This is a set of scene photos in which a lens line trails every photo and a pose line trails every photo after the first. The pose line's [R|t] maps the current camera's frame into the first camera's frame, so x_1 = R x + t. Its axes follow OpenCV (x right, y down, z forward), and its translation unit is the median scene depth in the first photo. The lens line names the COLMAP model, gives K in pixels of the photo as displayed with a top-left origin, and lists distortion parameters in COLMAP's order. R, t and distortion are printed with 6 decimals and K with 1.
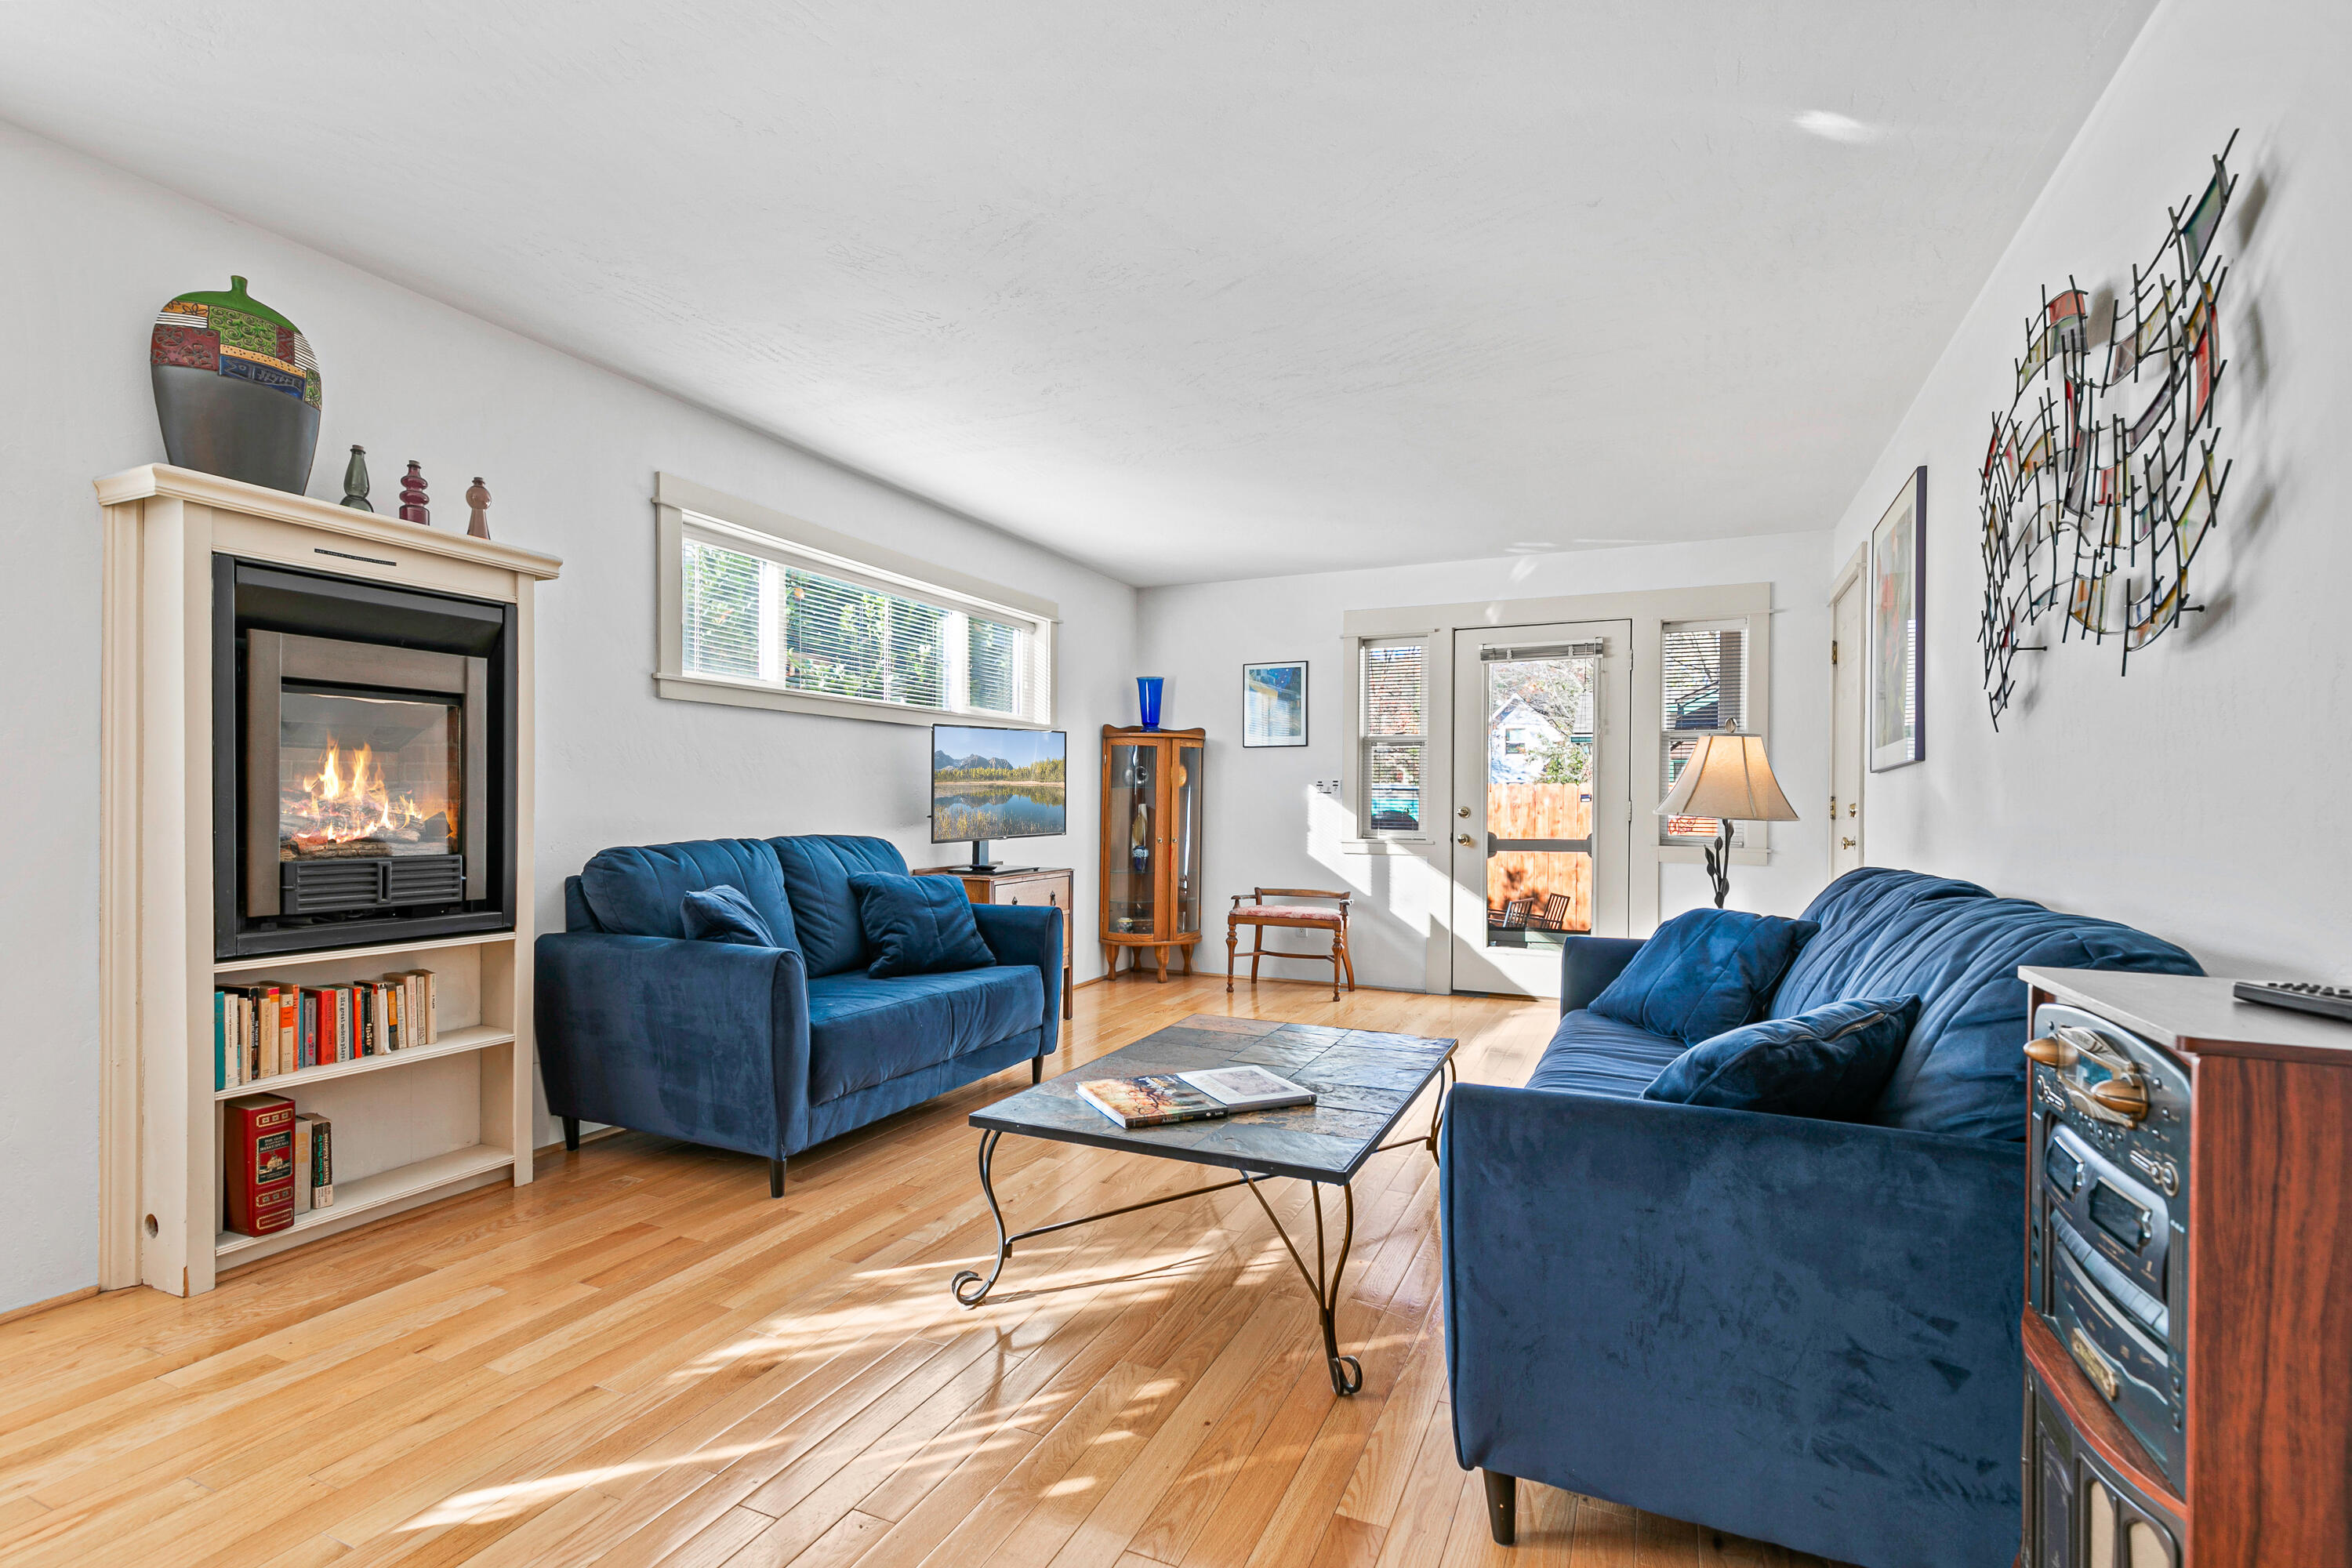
lens RADIAL K [[1074.5, 0, 1171.4], [0, 1074.5, 808.2], [0, 0, 1]] dist [0.007574, -0.000621]
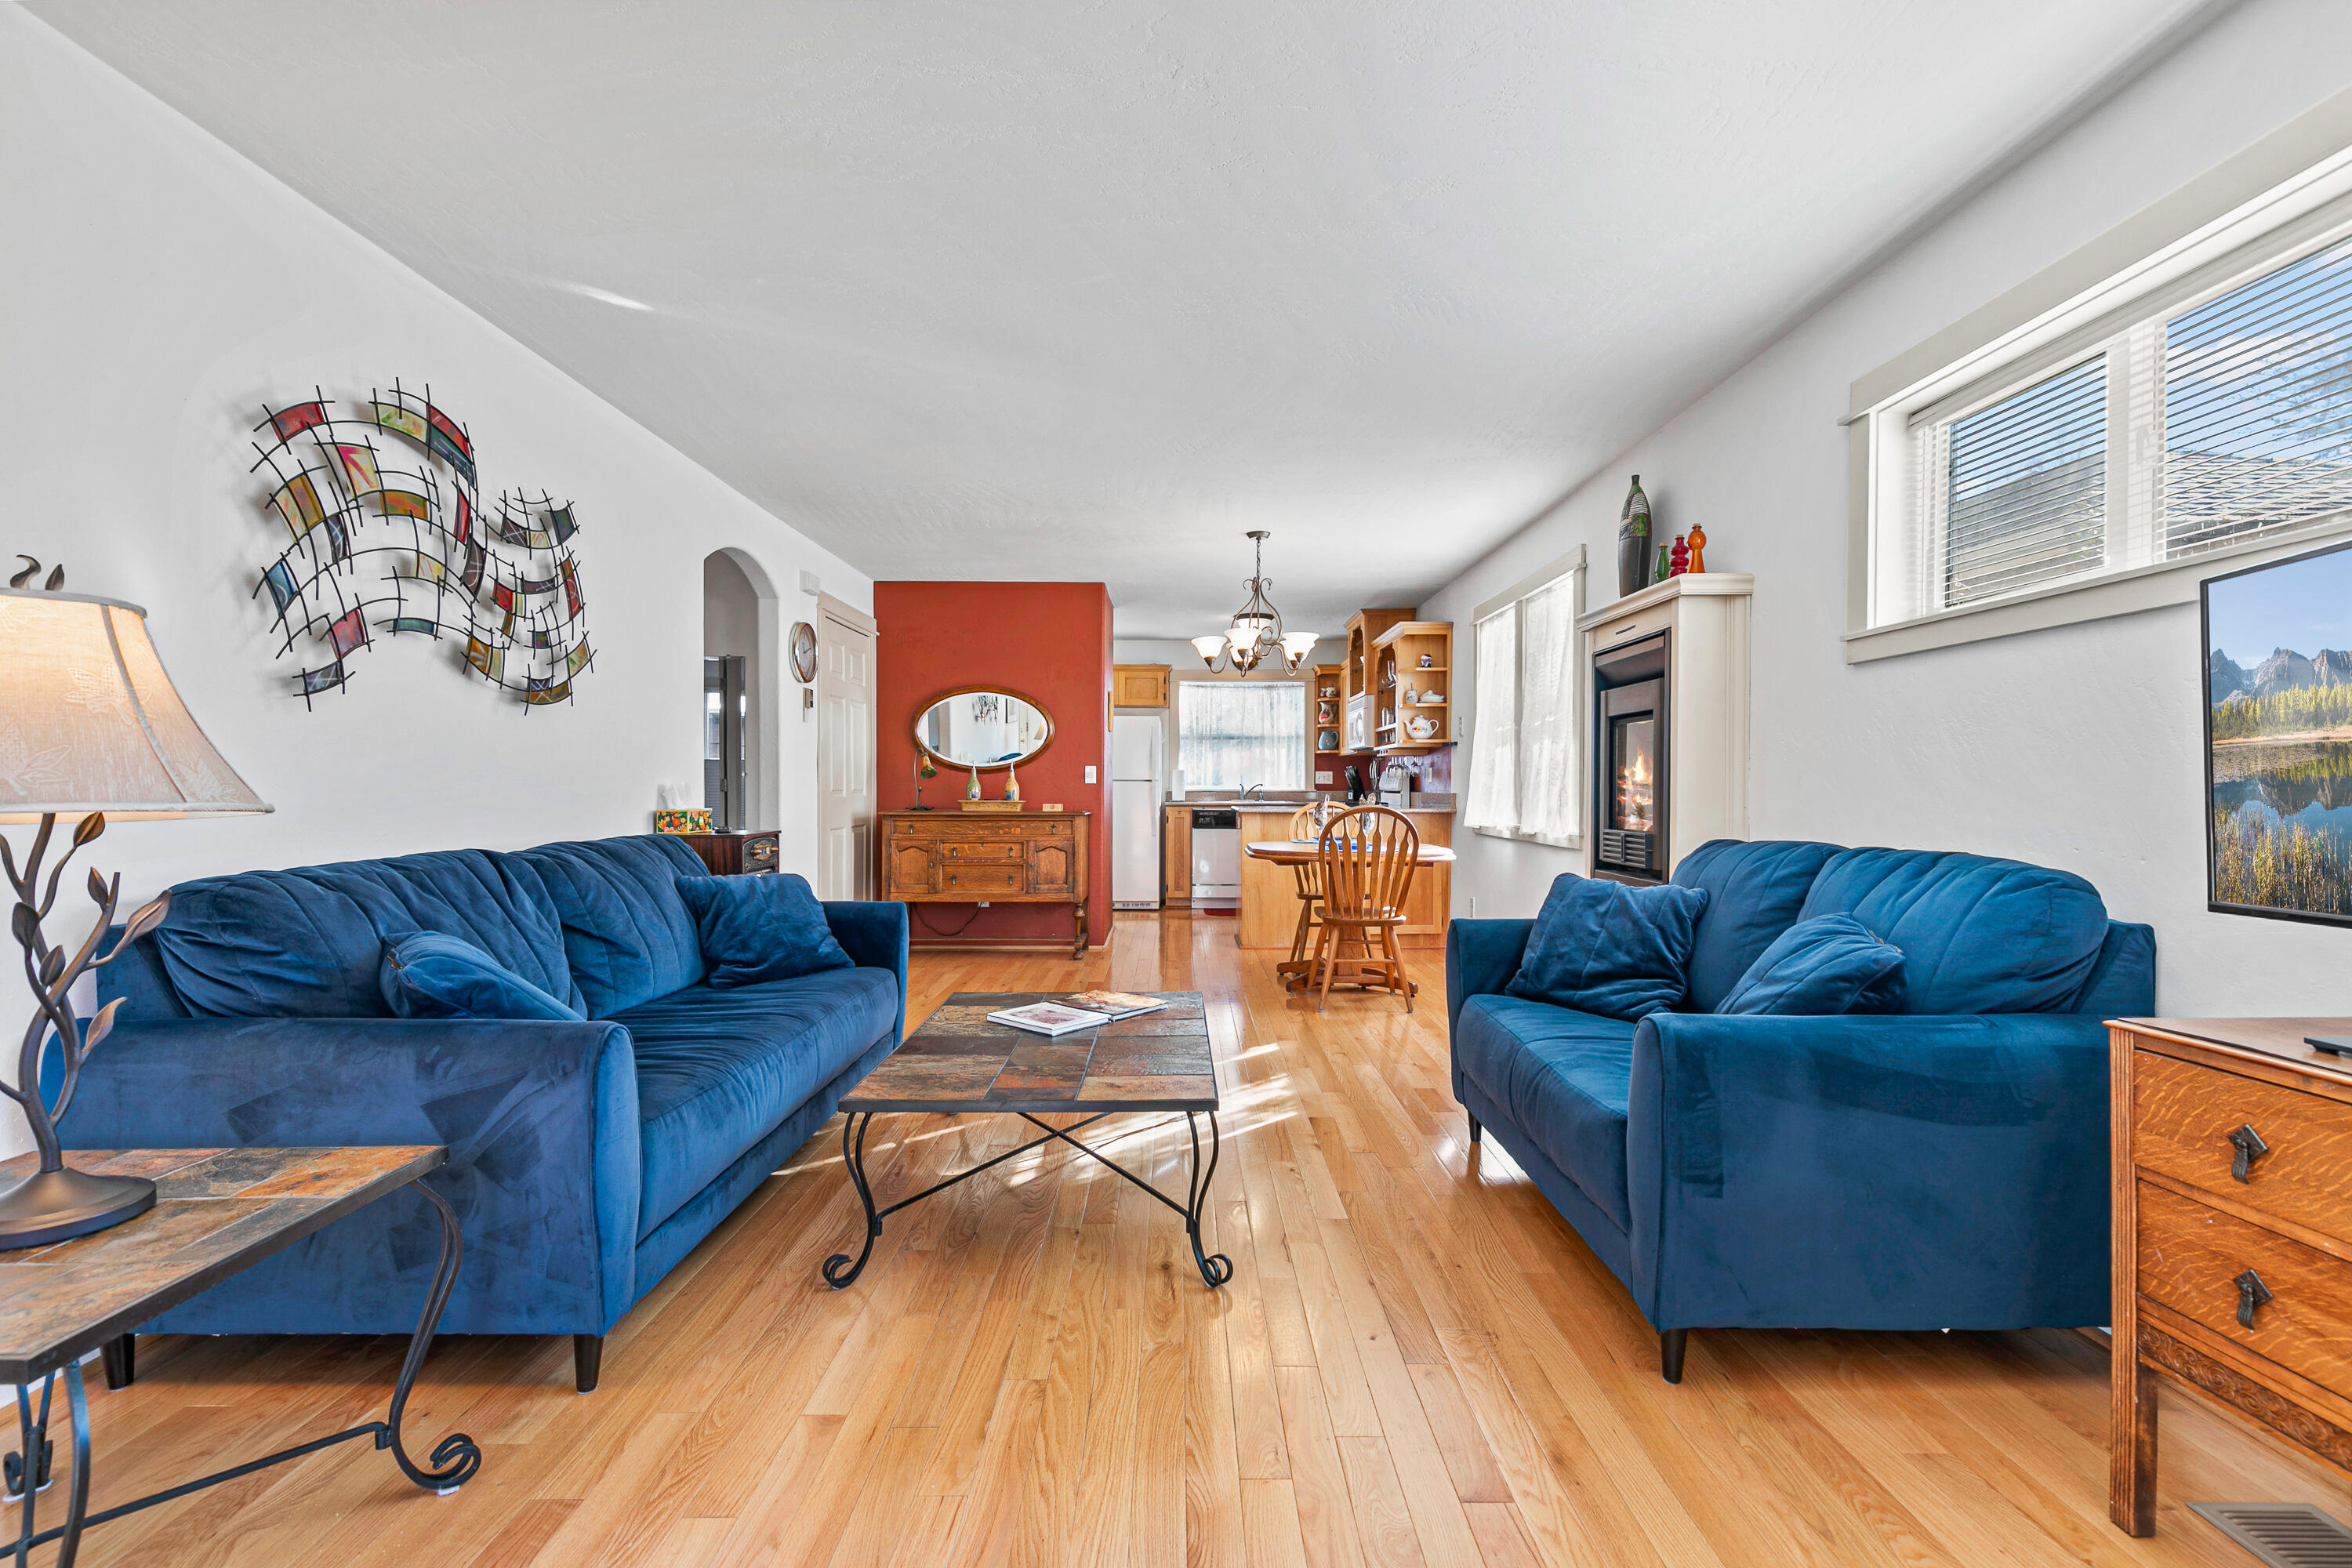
lens RADIAL K [[1074.5, 0, 1210.4], [0, 1074.5, 783.5], [0, 0, 1]] dist [0.007574, -0.000621]
pose [[-0.897047, -0.007746, -0.441868, 0.435179], [-0.009136, 0.999958, 0.001018, -0.014844], [0.441841, 0.004950, -0.897080, 2.123270]]
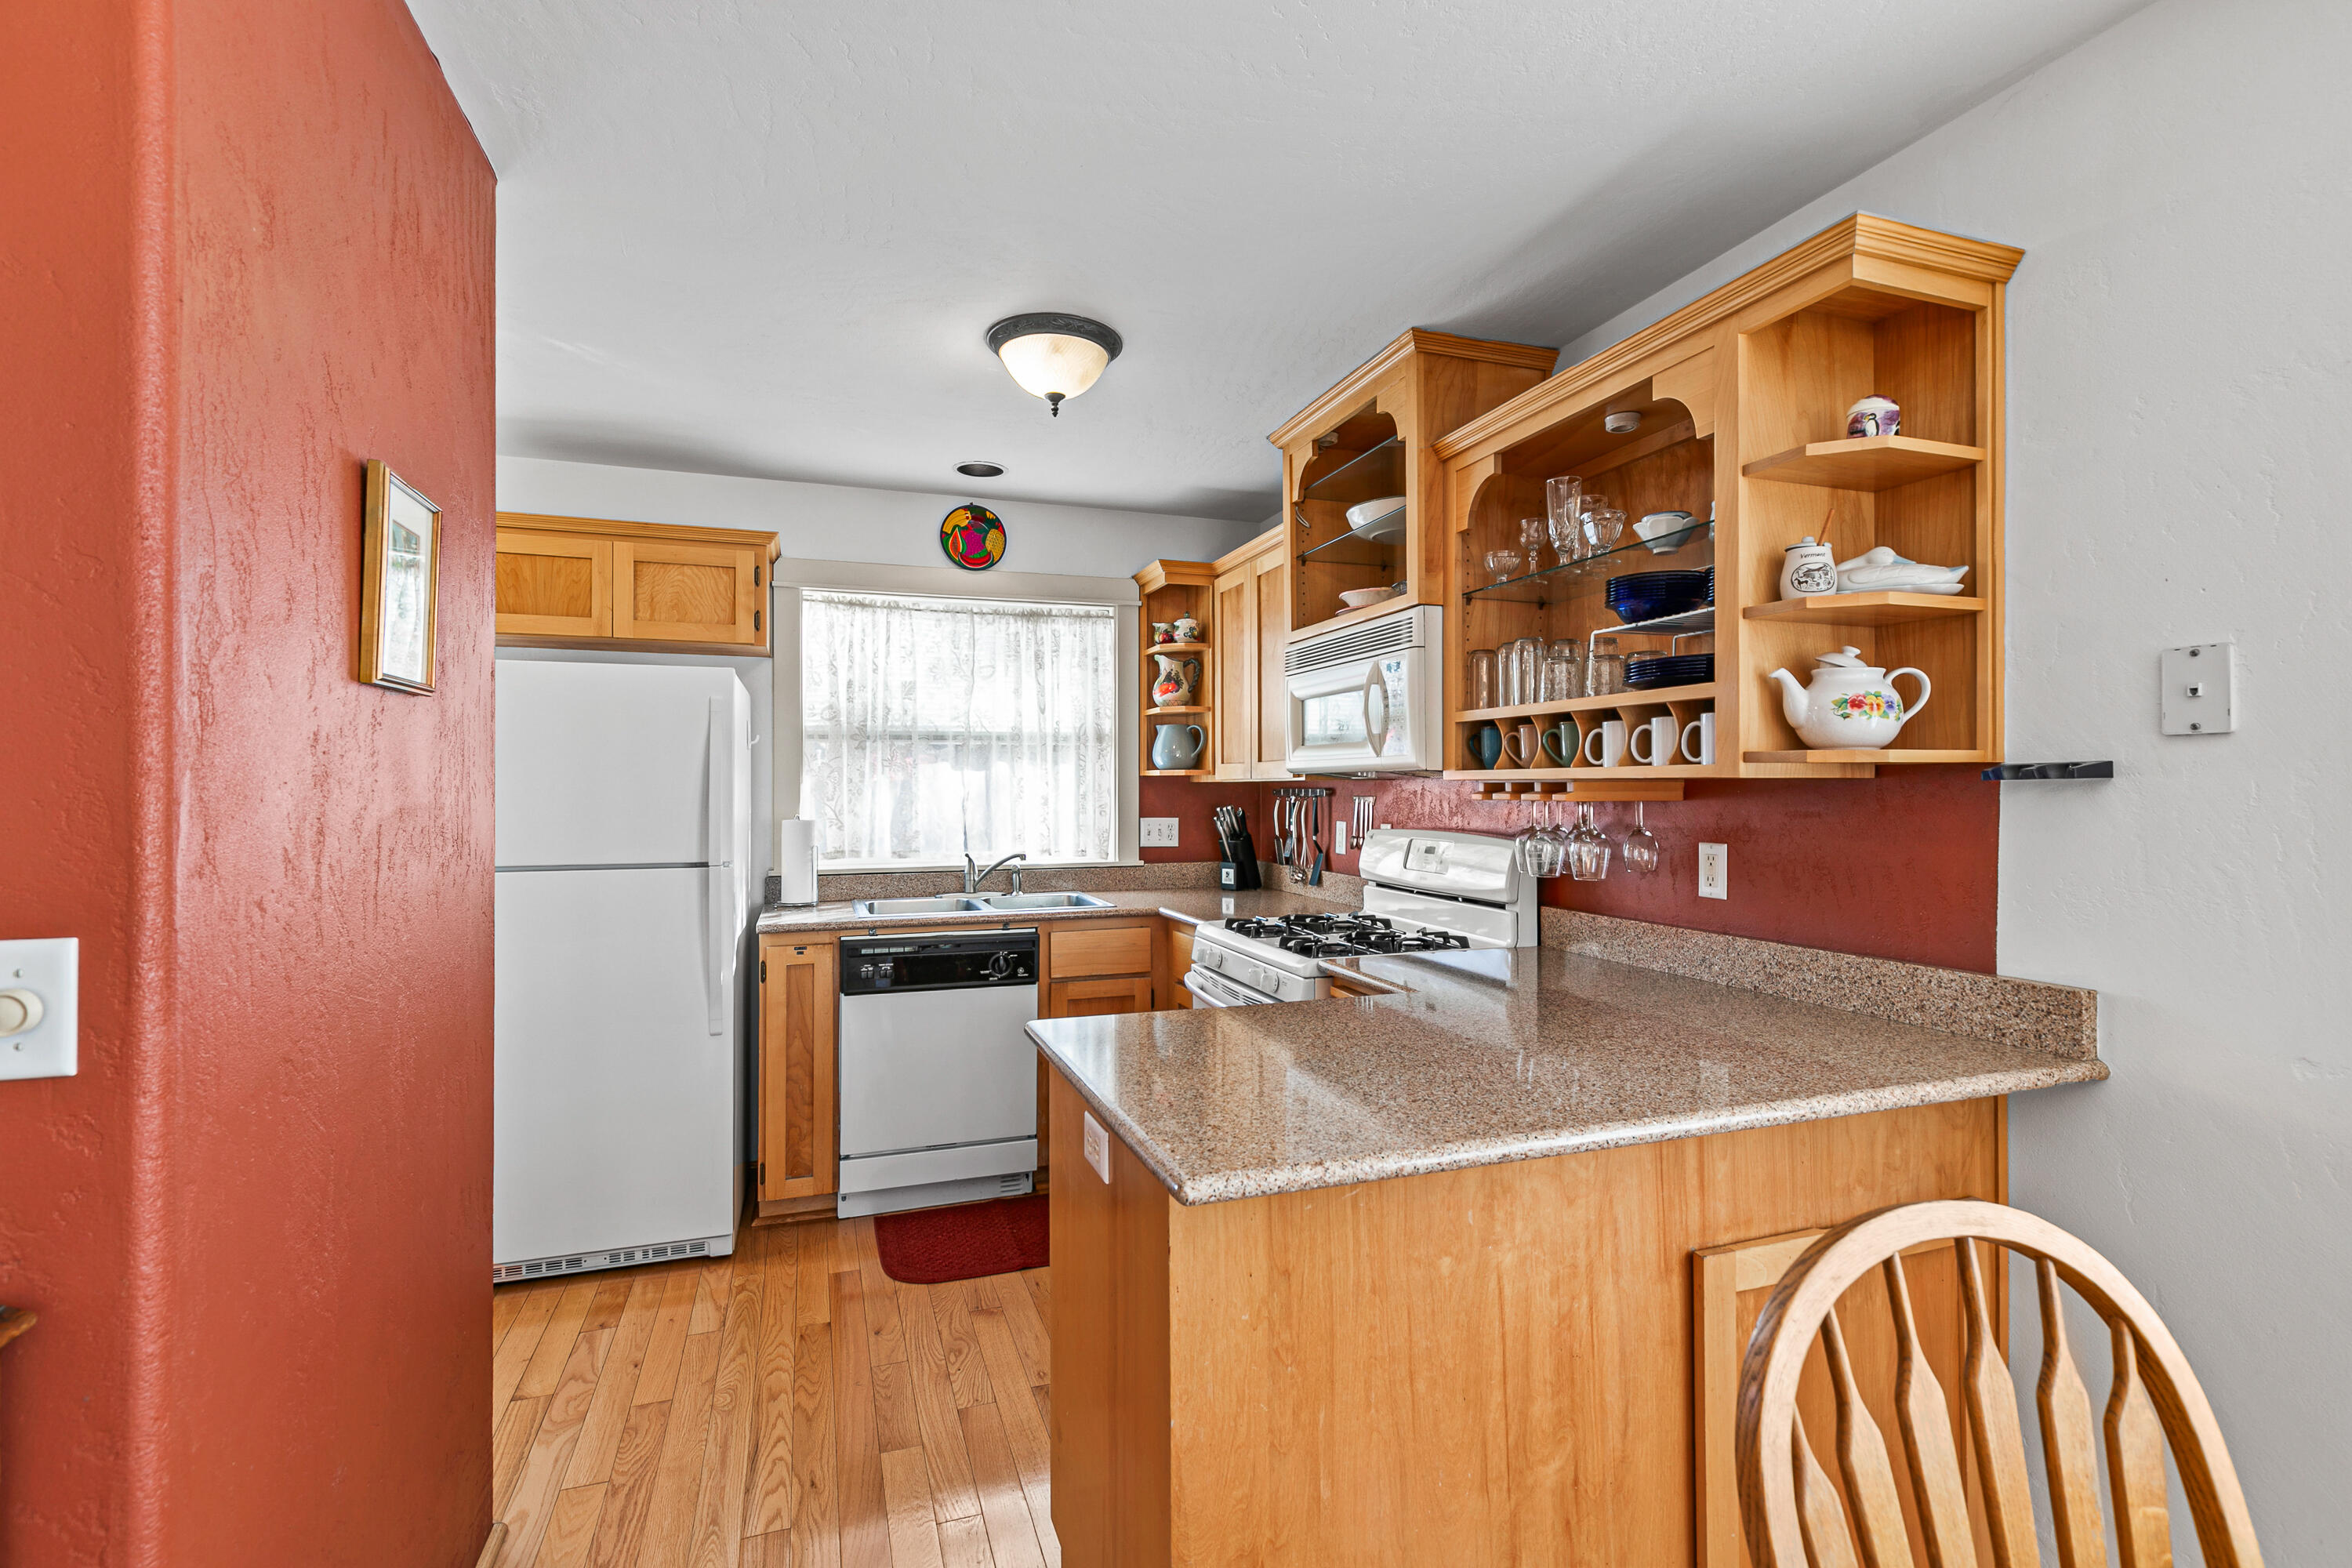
lens RADIAL K [[1074.5, 0, 1179.5], [0, 1074.5, 781.9], [0, 0, 1]] dist [0.007574, -0.000621]
pose [[-0.726034, -0.008176, -0.687611, -0.534532], [-0.006364, 0.999966, -0.005170, -0.106866], [0.687630, 0.000622, -0.726061, 0.030706]]
